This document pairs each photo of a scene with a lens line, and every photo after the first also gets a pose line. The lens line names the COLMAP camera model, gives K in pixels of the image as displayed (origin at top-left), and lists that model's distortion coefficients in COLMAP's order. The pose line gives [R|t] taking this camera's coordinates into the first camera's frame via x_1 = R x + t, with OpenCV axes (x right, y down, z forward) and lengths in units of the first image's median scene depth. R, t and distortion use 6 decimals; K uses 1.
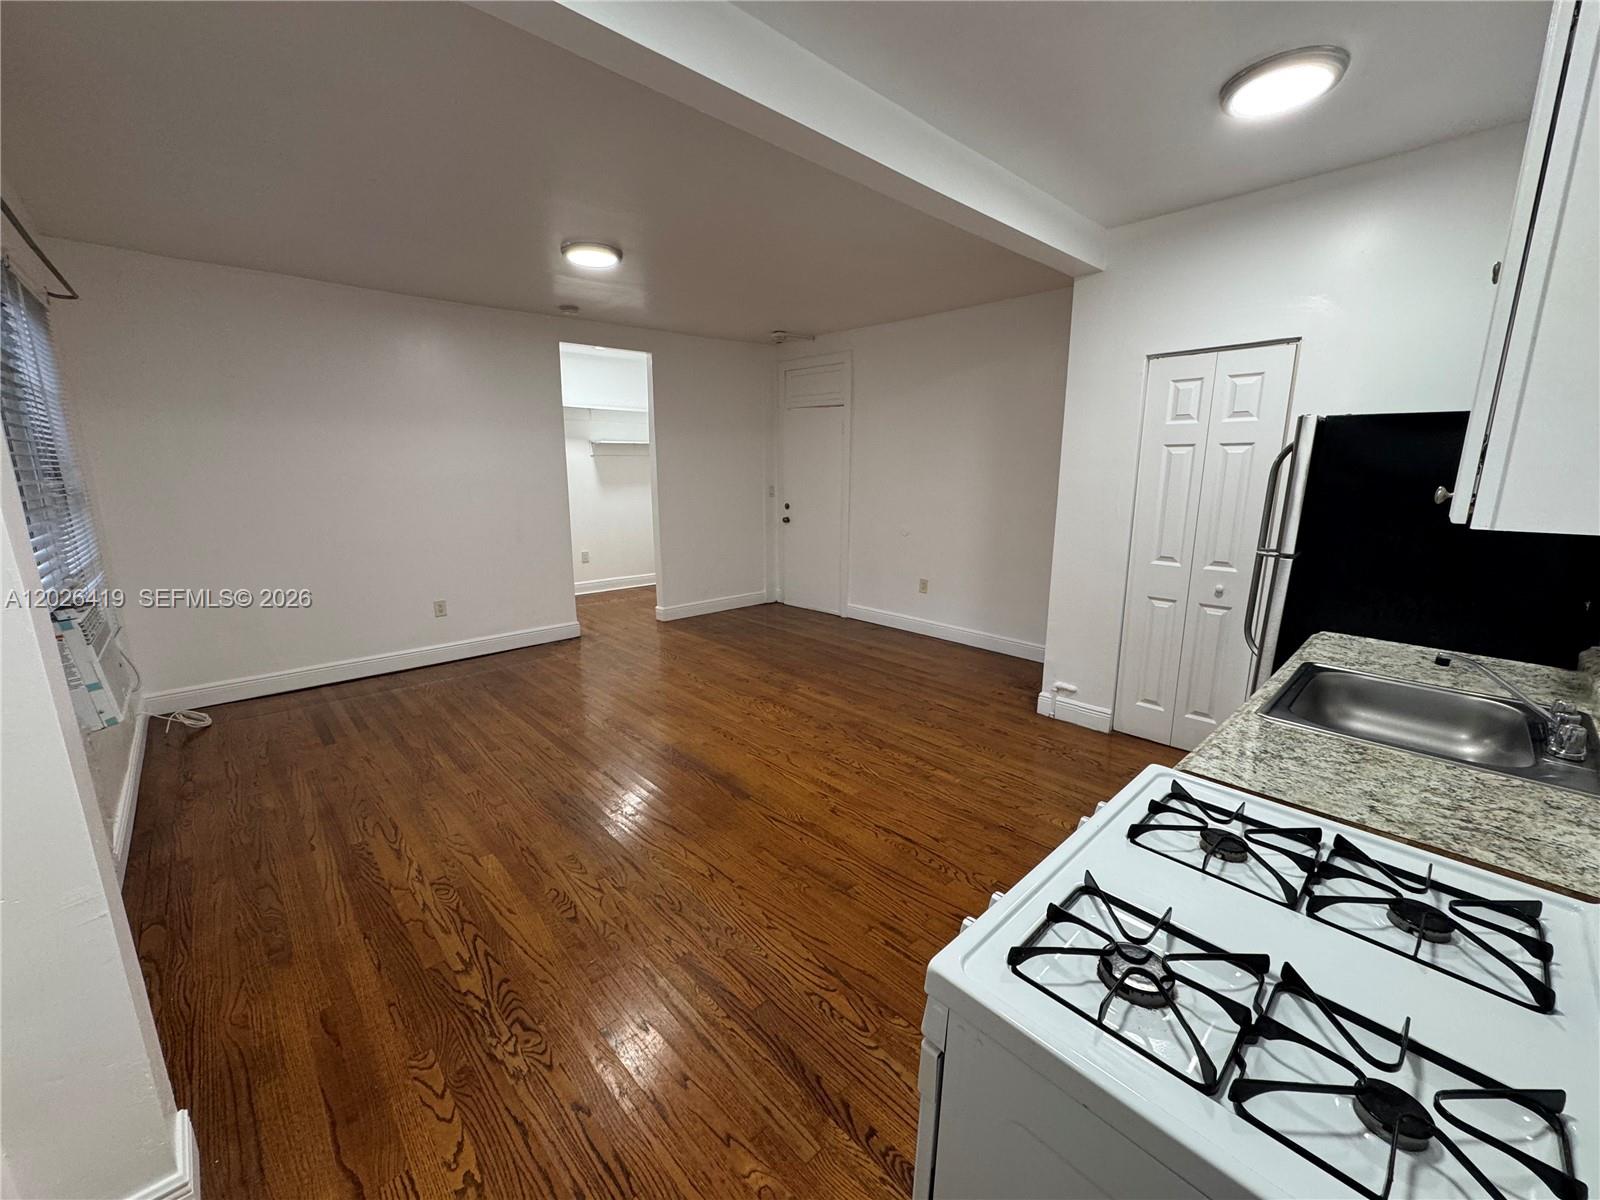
lens RADIAL K [[636.9, 0, 799.0], [0, 636.9, 600.4], [0, 0, 1]] dist [-0.002494, 0.000079]
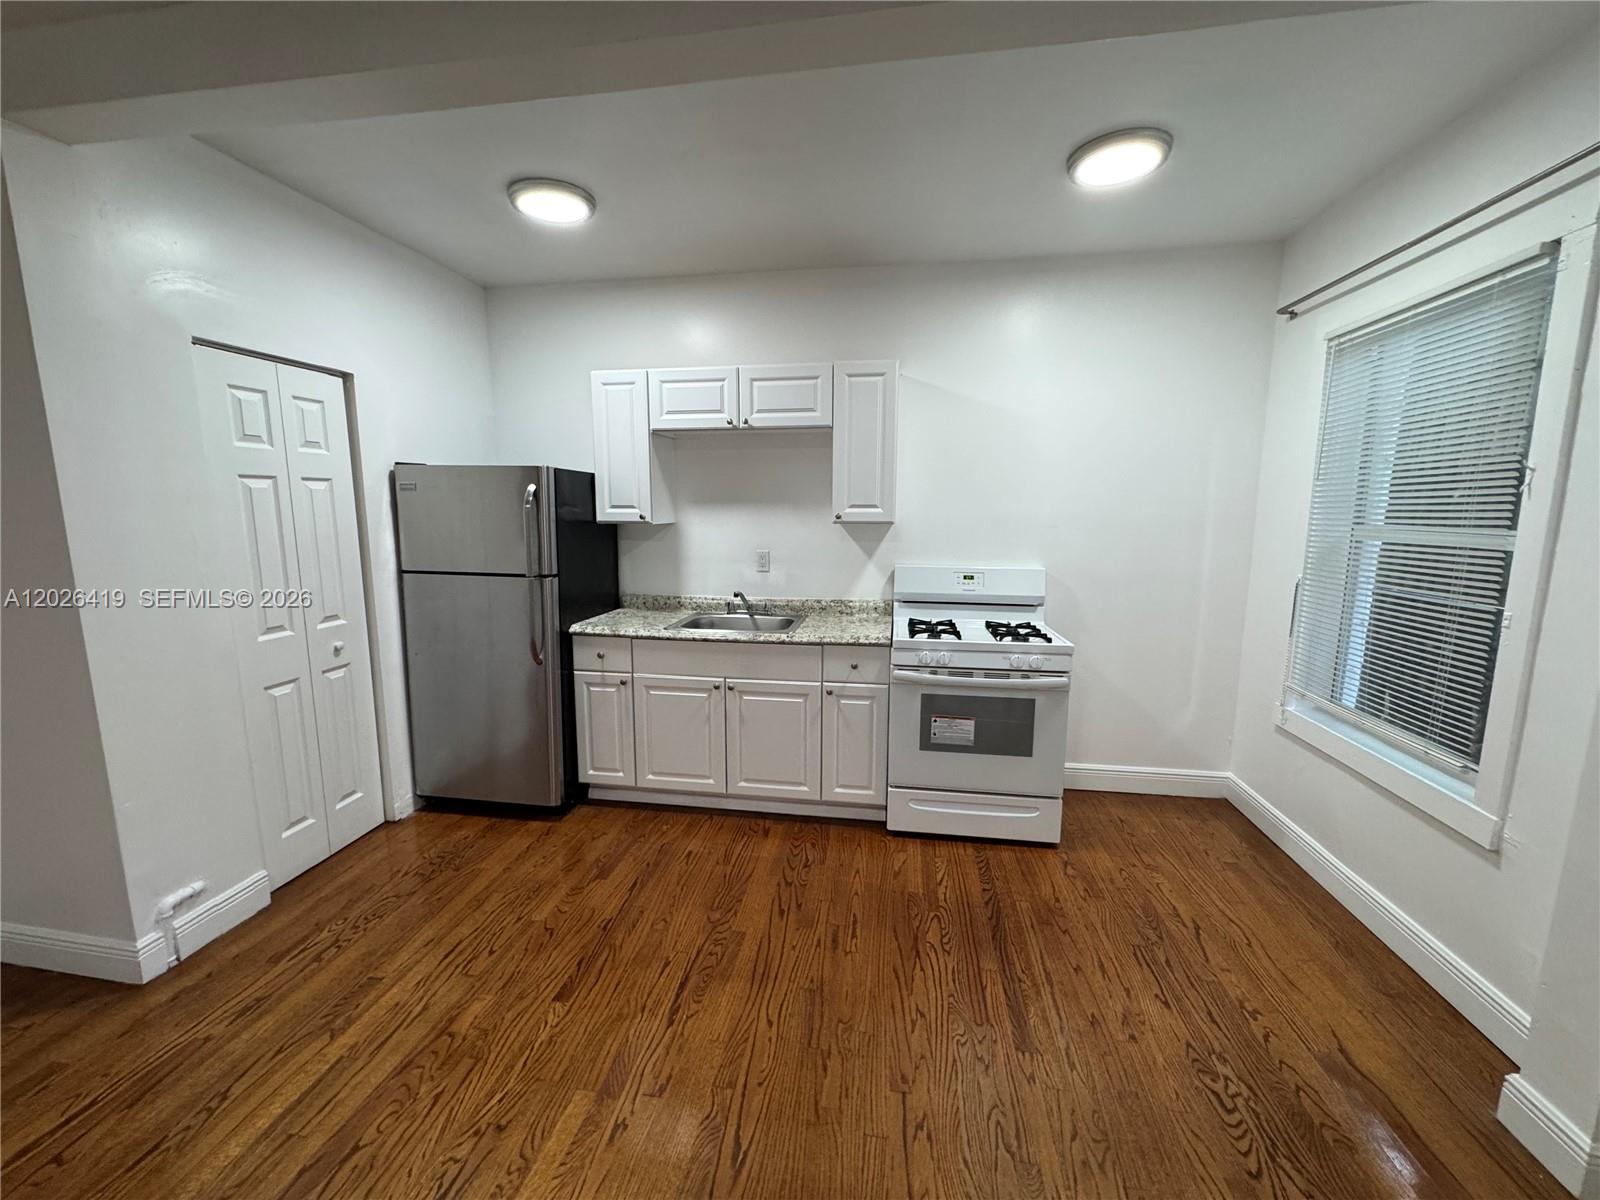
lens RADIAL K [[636.9, 0, 799.0], [0, 636.9, 600.4], [0, 0, 1]] dist [-0.002494, 0.000079]
pose [[-0.613646, -0.119808, 0.780439, -0.361272], [0.159485, 0.949240, 0.271122, -0.198770], [-0.773307, 0.290841, -0.563390, 0.931146]]
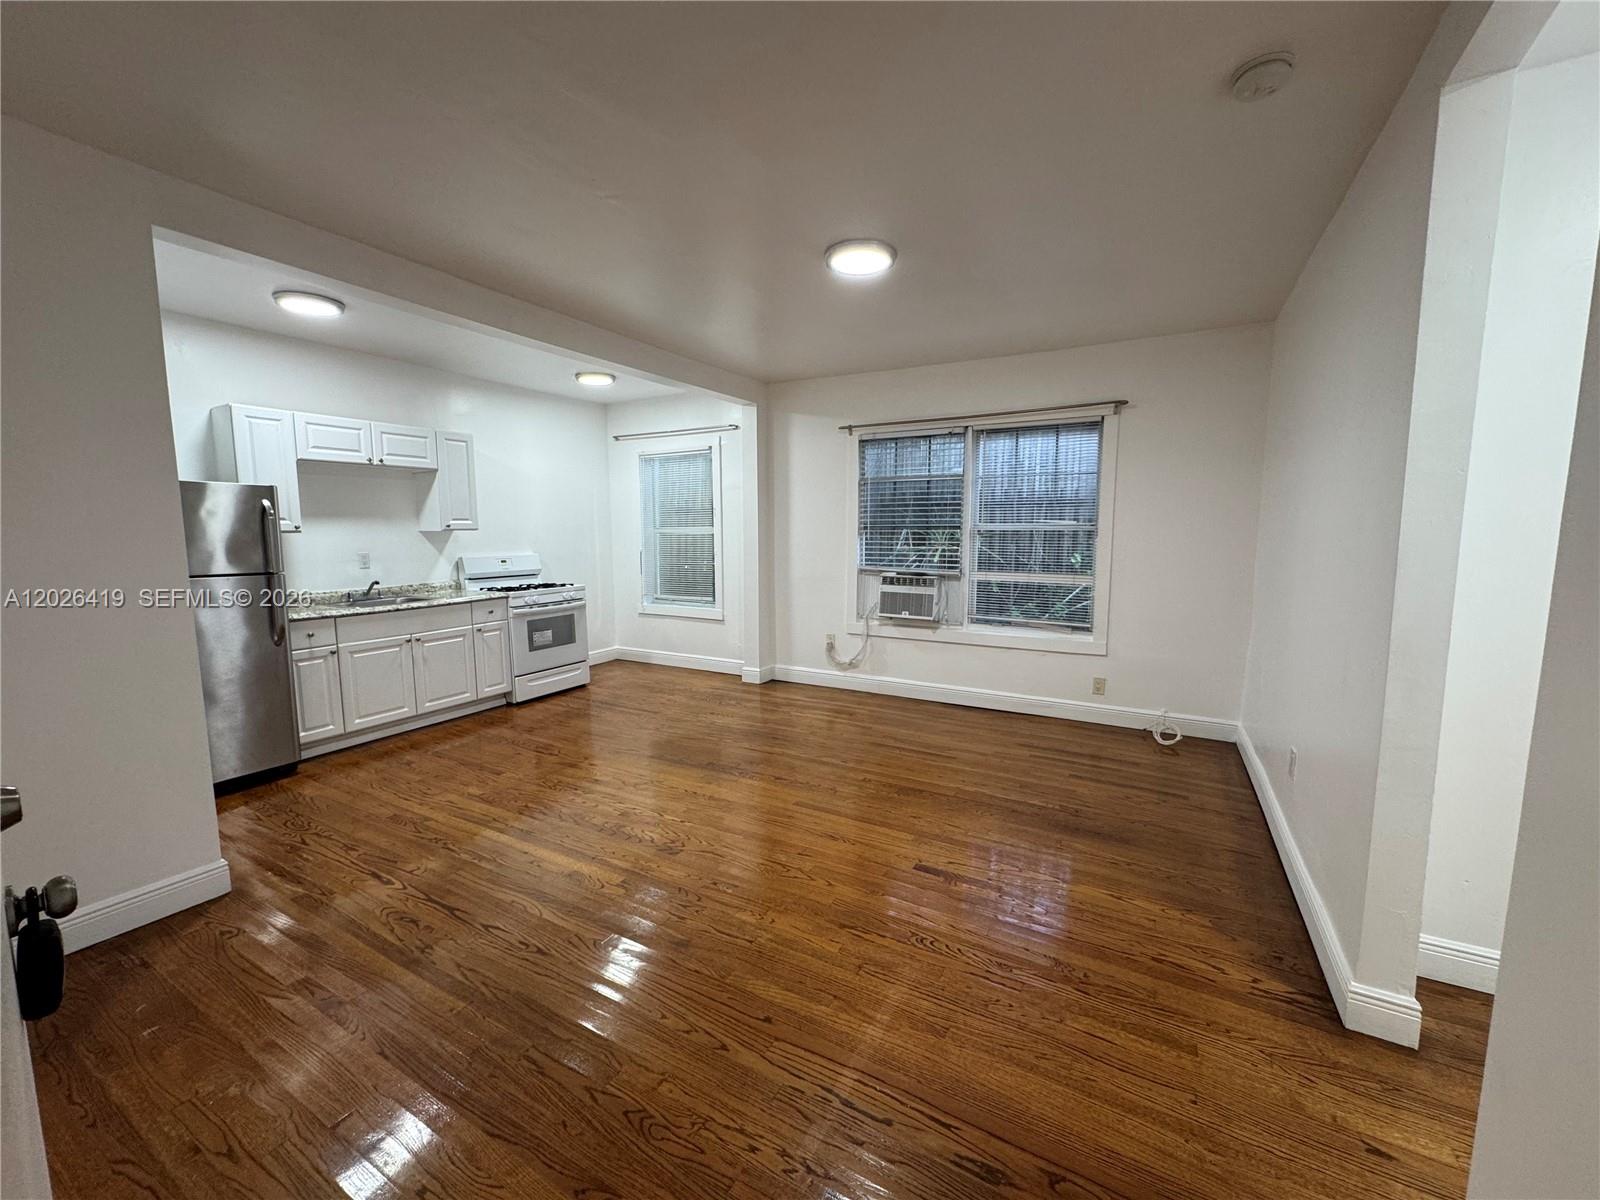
lens RADIAL K [[636.9, 0, 799.0], [0, 636.9, 600.4], [0, 0, 1]] dist [-0.002494, 0.000079]
pose [[-0.953666, 0.035374, -0.298781, 0.011667], [-0.060810, 0.949906, 0.306561, -0.390853], [0.294659, 0.310526, -0.903742, 1.950697]]
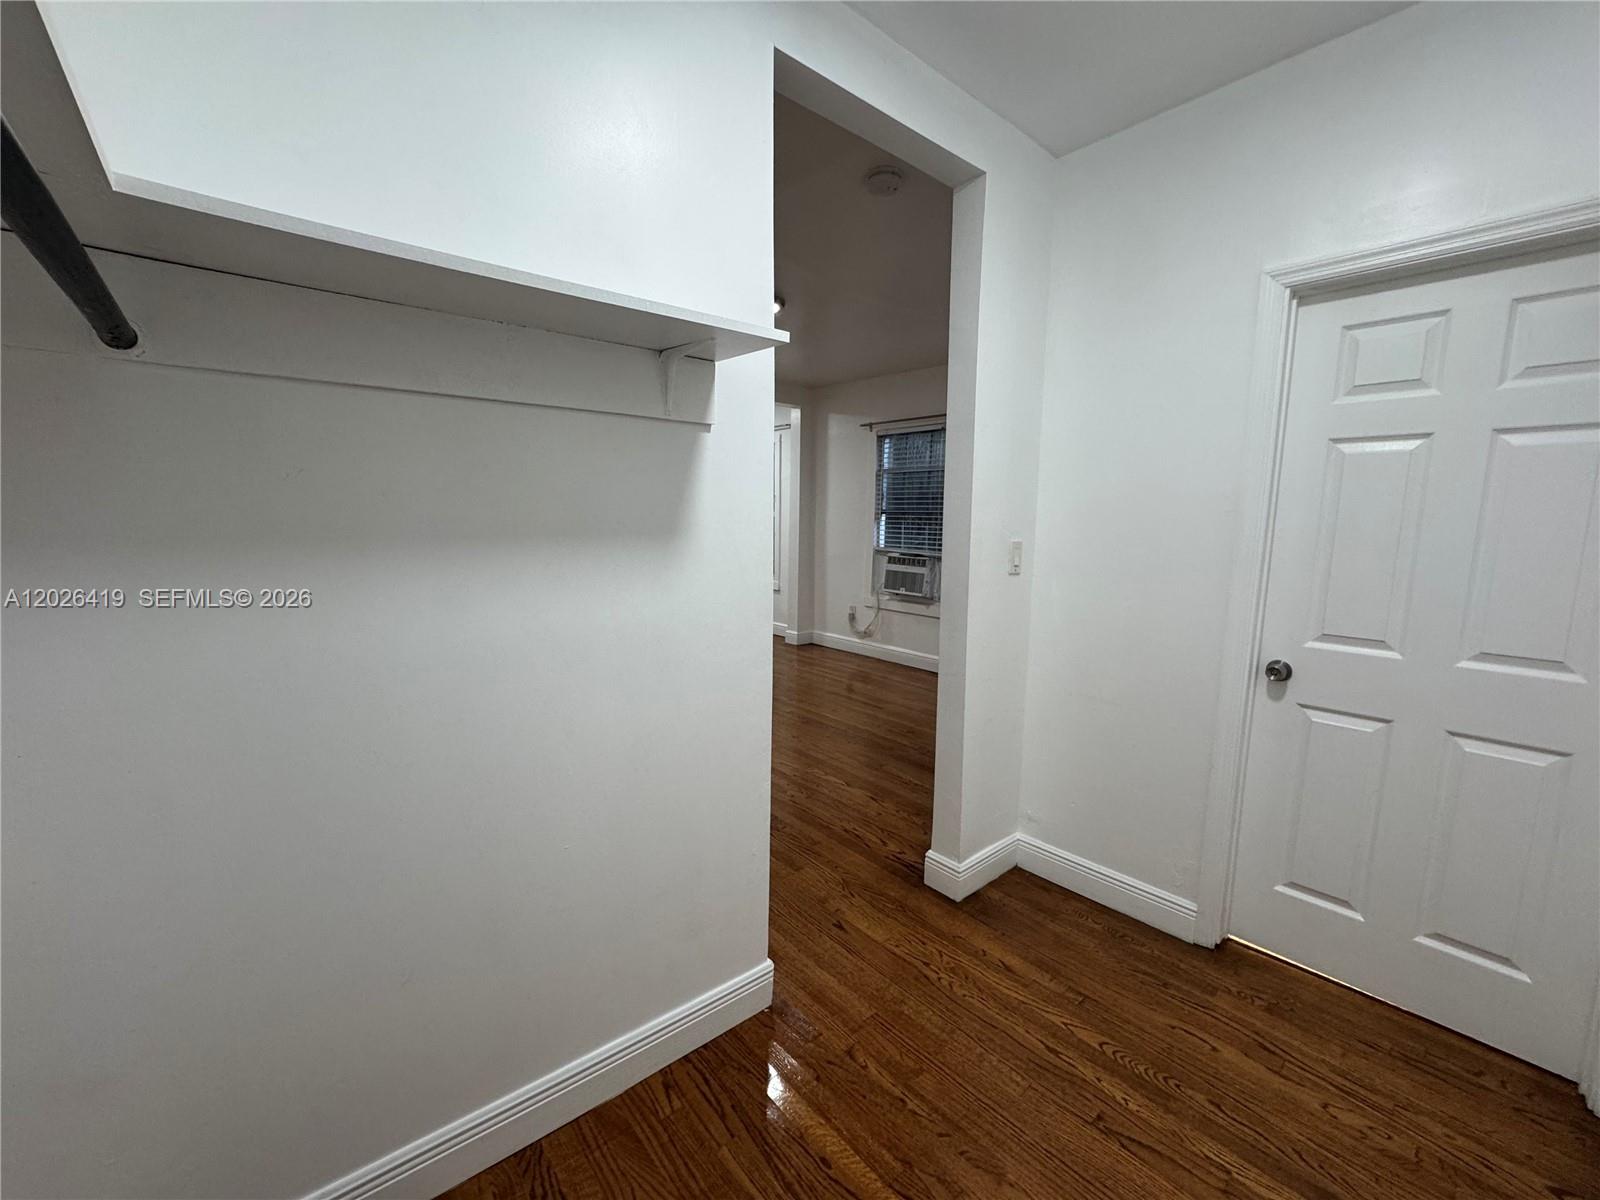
lens RADIAL K [[636.9, 0, 799.0], [0, 636.9, 600.4], [0, 0, 1]] dist [-0.002494, 0.000079]
pose [[-0.999441, -0.021500, 0.025604, -0.453709], [-0.011708, 0.942389, 0.334315, -0.453523], [-0.031317, 0.333828, -0.942114, 2.296050]]
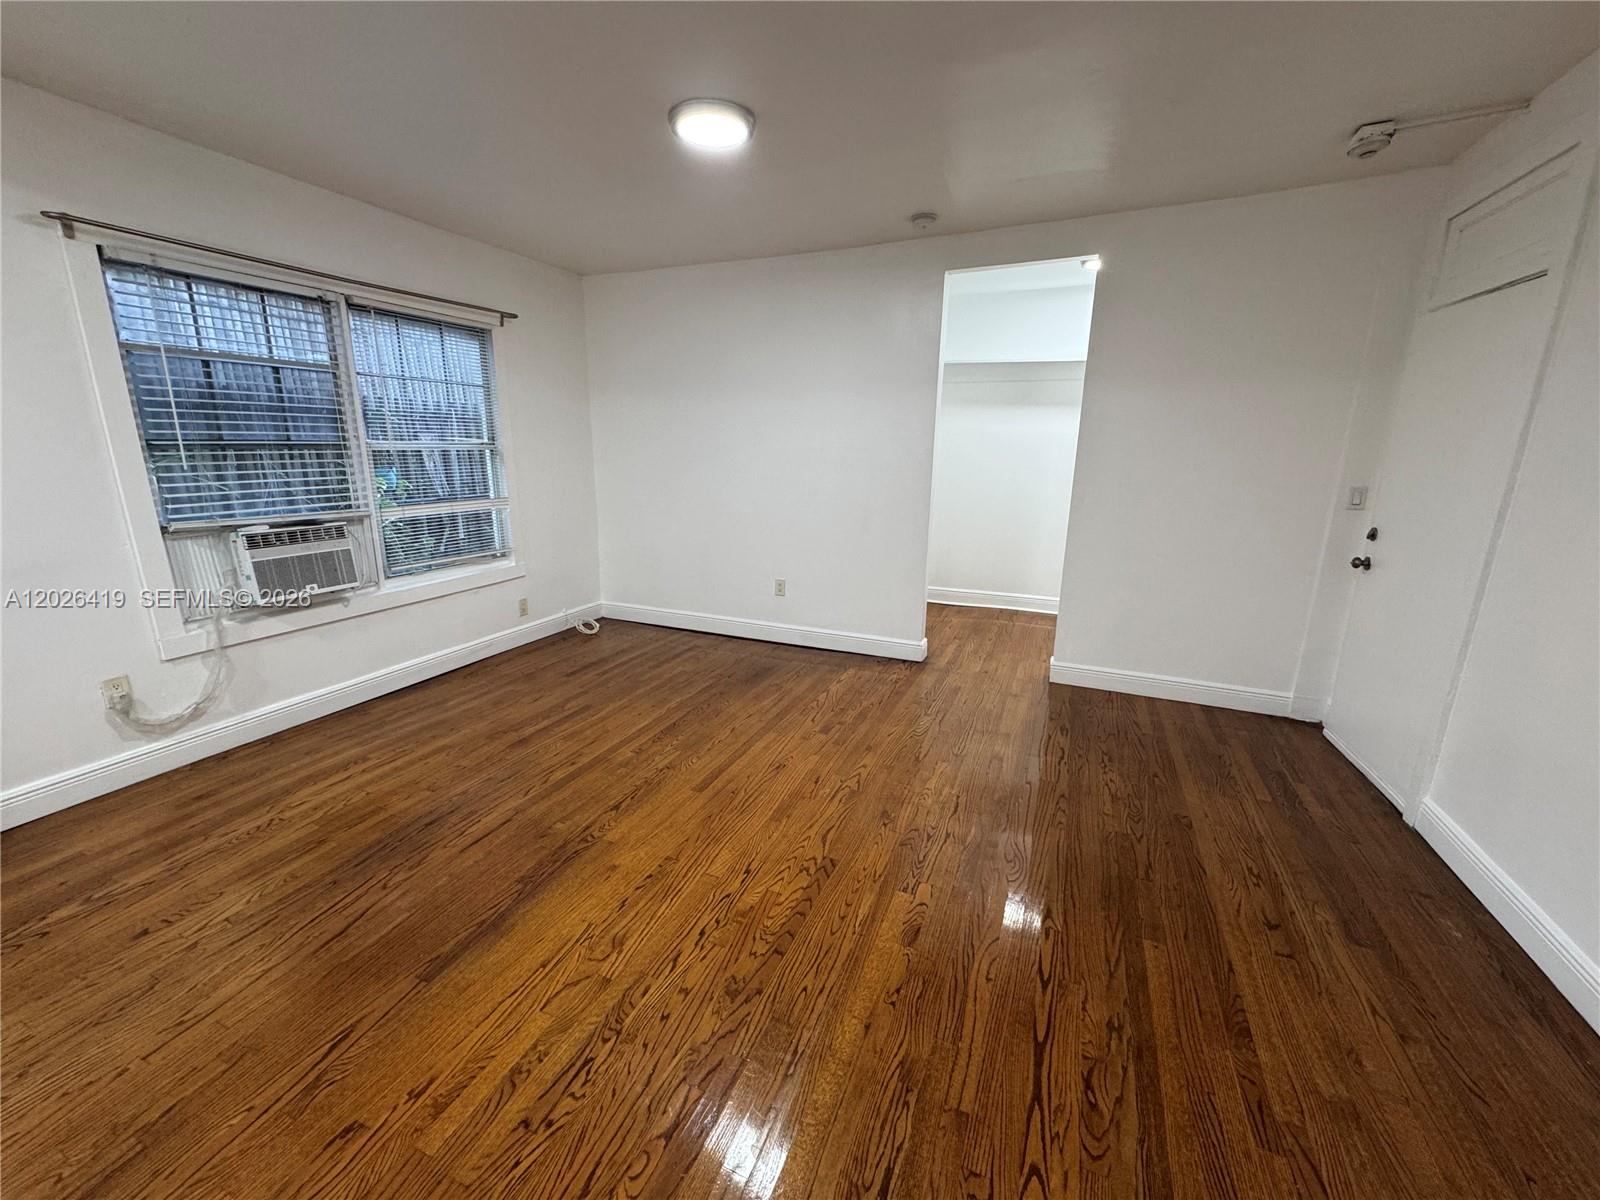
lens RADIAL K [[636.9, 0, 799.0], [0, 636.9, 600.4], [0, 0, 1]] dist [-0.002494, 0.000079]
pose [[0.404840, 0.224436, -0.886416, 0.458297], [-0.199632, 0.967718, 0.153846, -0.181061], [0.892329, 0.114674, 0.436576, 0.888065]]
